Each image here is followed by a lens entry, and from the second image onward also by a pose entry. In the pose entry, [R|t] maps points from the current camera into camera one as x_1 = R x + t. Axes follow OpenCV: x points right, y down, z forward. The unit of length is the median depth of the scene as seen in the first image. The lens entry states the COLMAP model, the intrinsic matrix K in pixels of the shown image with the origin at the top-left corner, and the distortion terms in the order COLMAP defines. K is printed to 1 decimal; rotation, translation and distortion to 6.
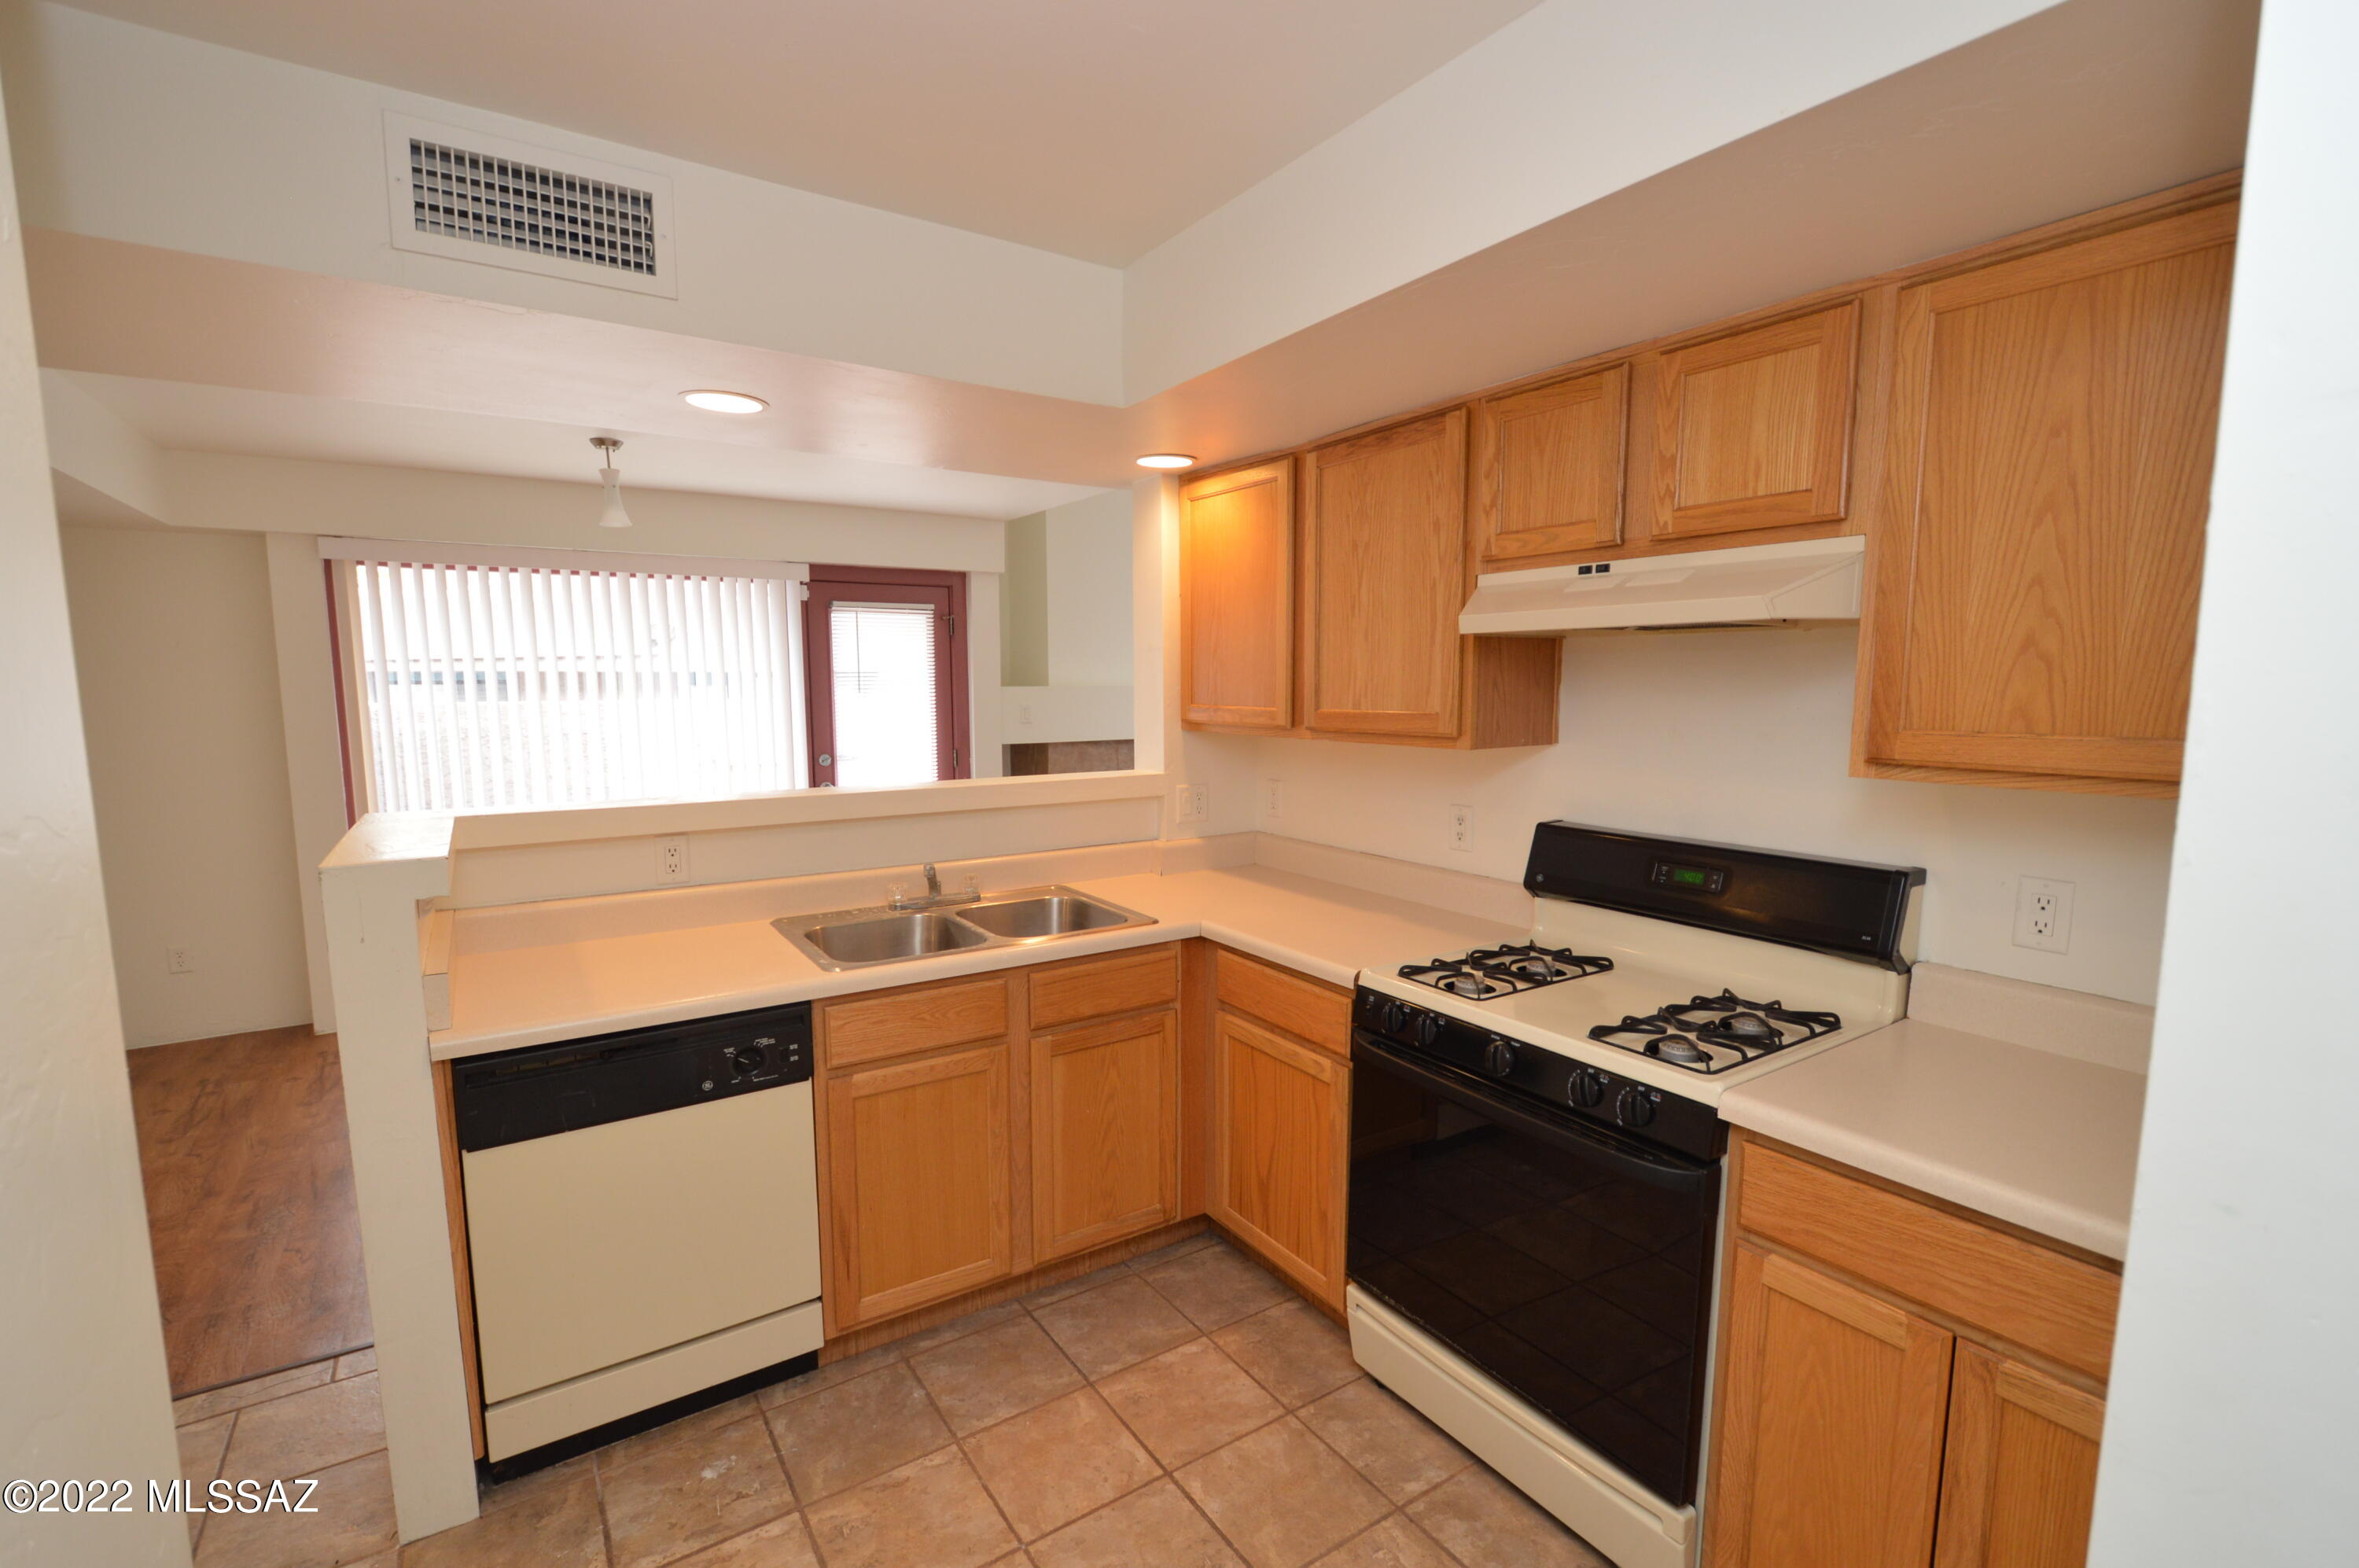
lens RADIAL K [[1041.1, 0, 1181.5], [0, 1041.1, 793.6], [0, 0, 1]] dist [0.000827, -0.003363]
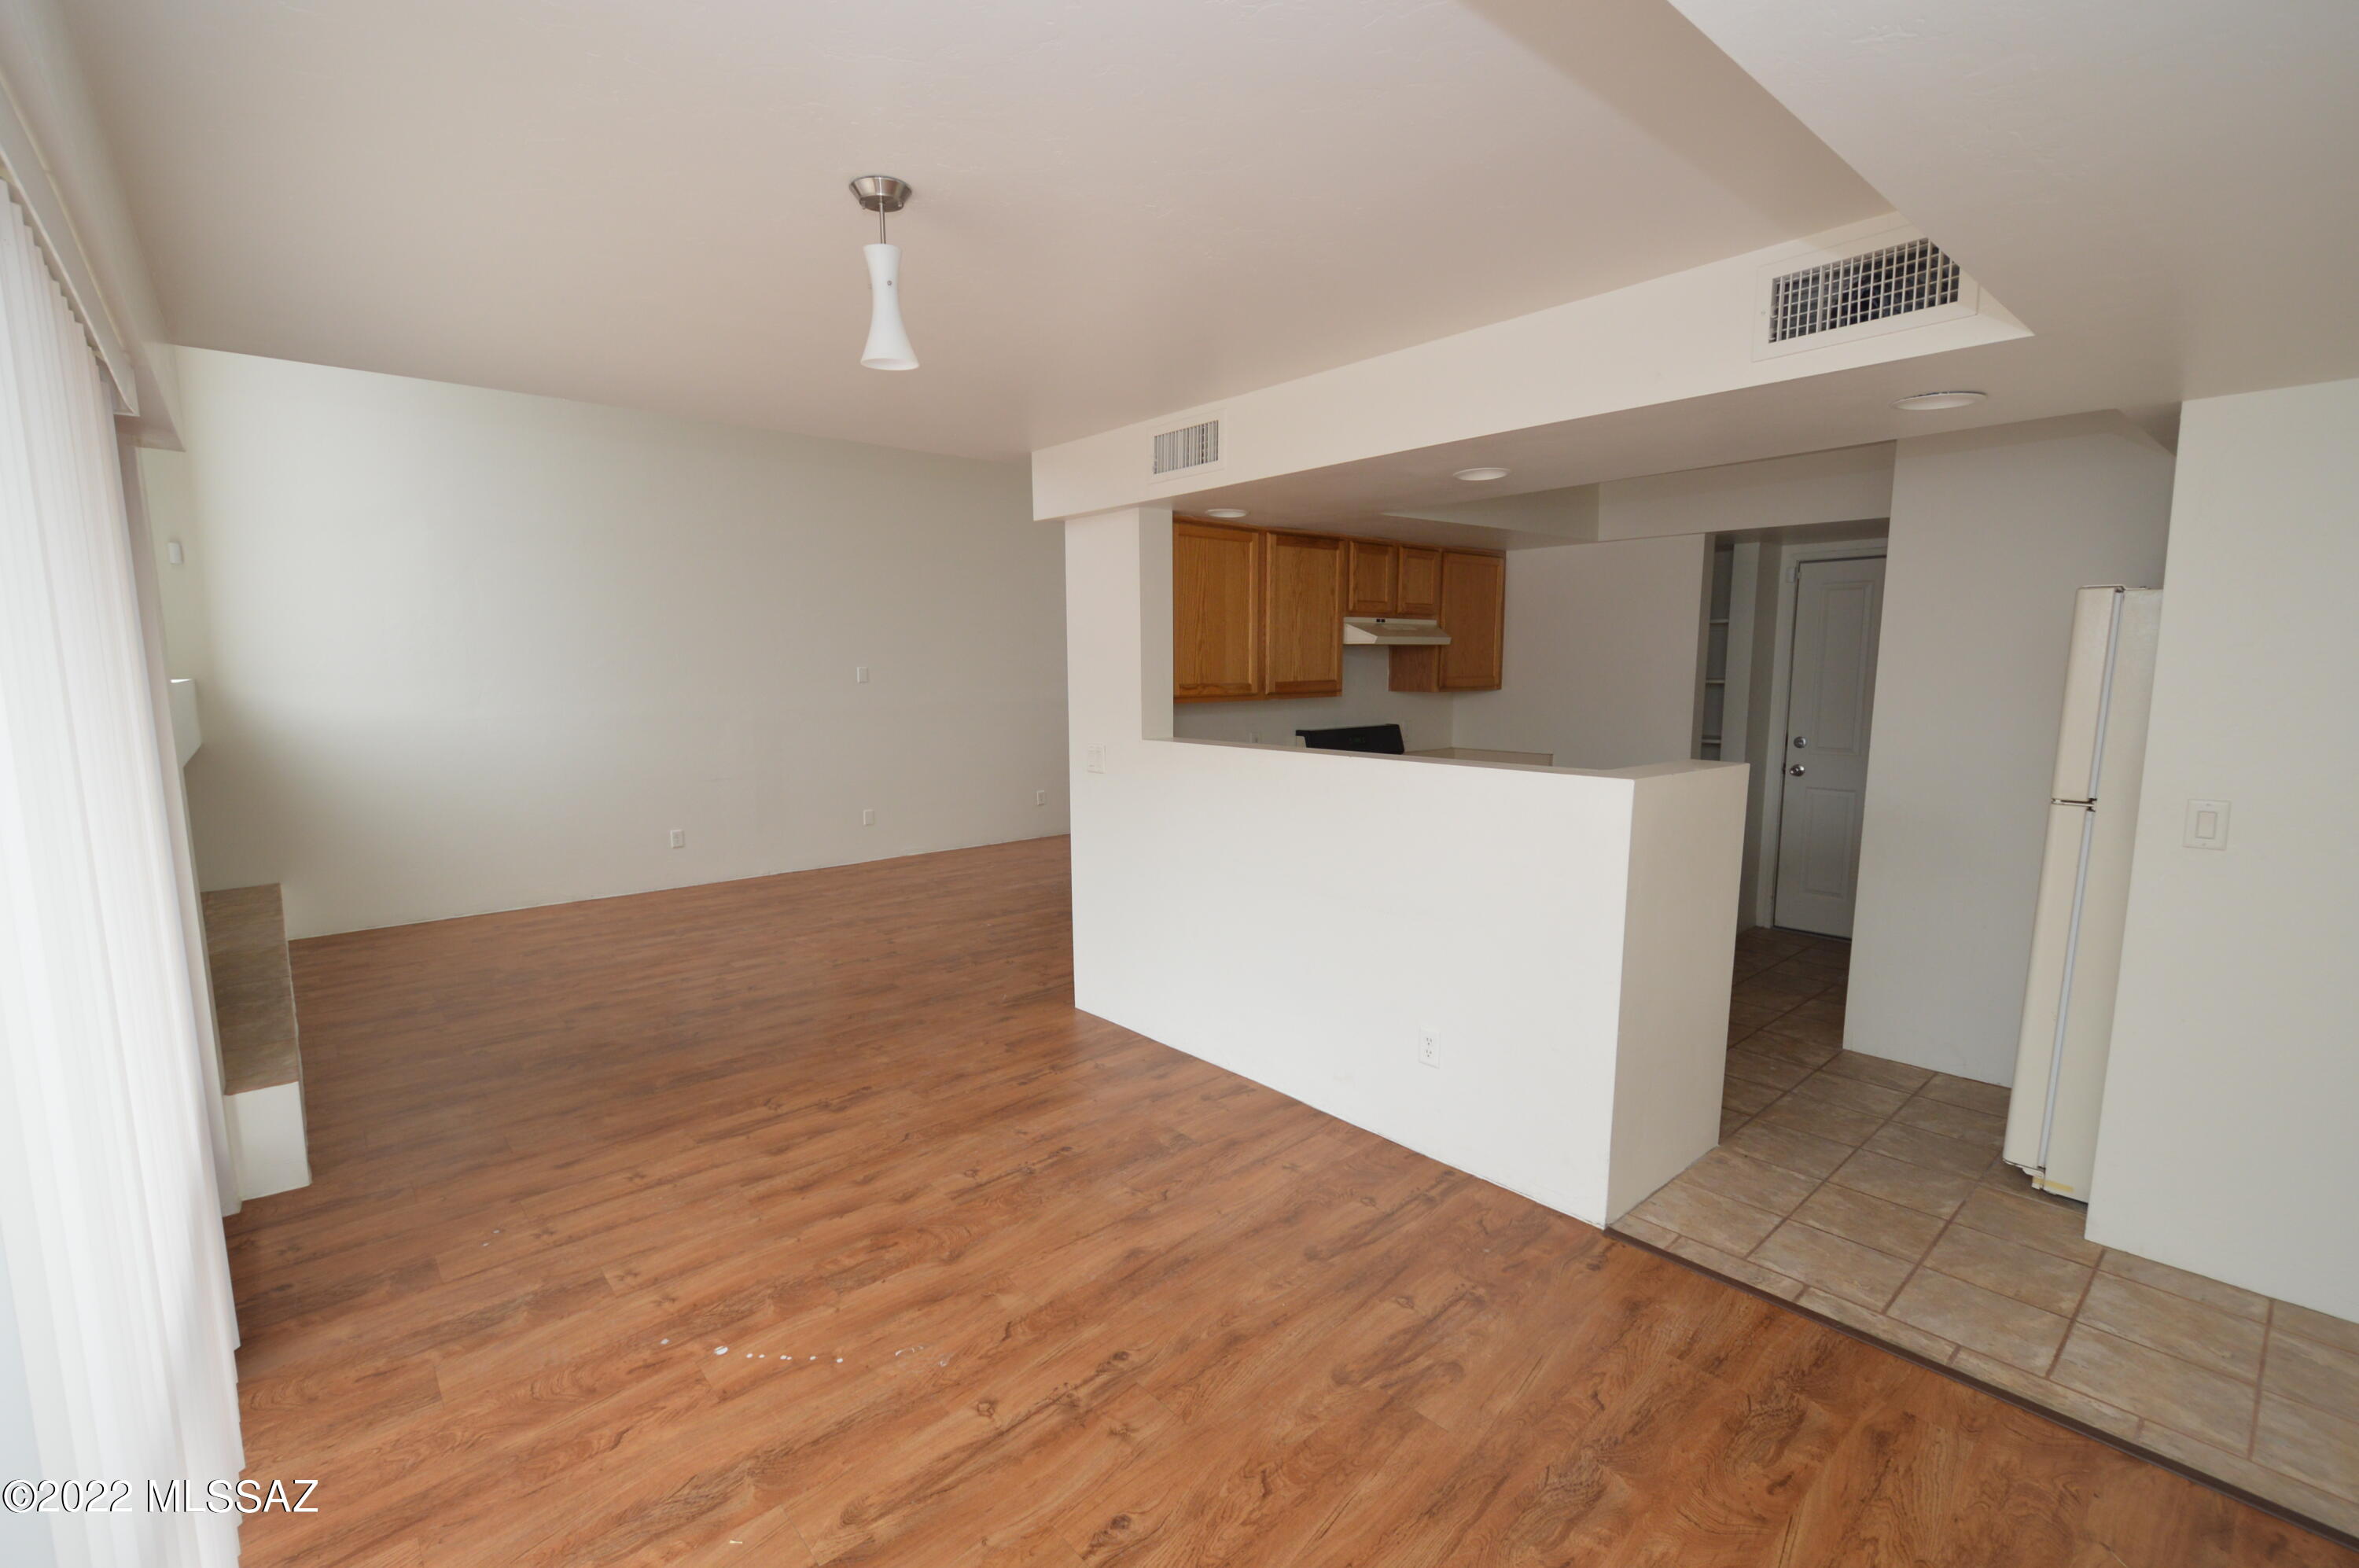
lens RADIAL K [[1041.1, 0, 1169.7], [0, 1041.1, 800.2], [0, 0, 1]] dist [0.000827, -0.003363]
pose [[-0.122222, -0.131842, 0.983707, -1.905308], [0.119588, 0.981960, 0.146466, -0.199485], [-0.985272, 0.135541, -0.104251, 1.669741]]
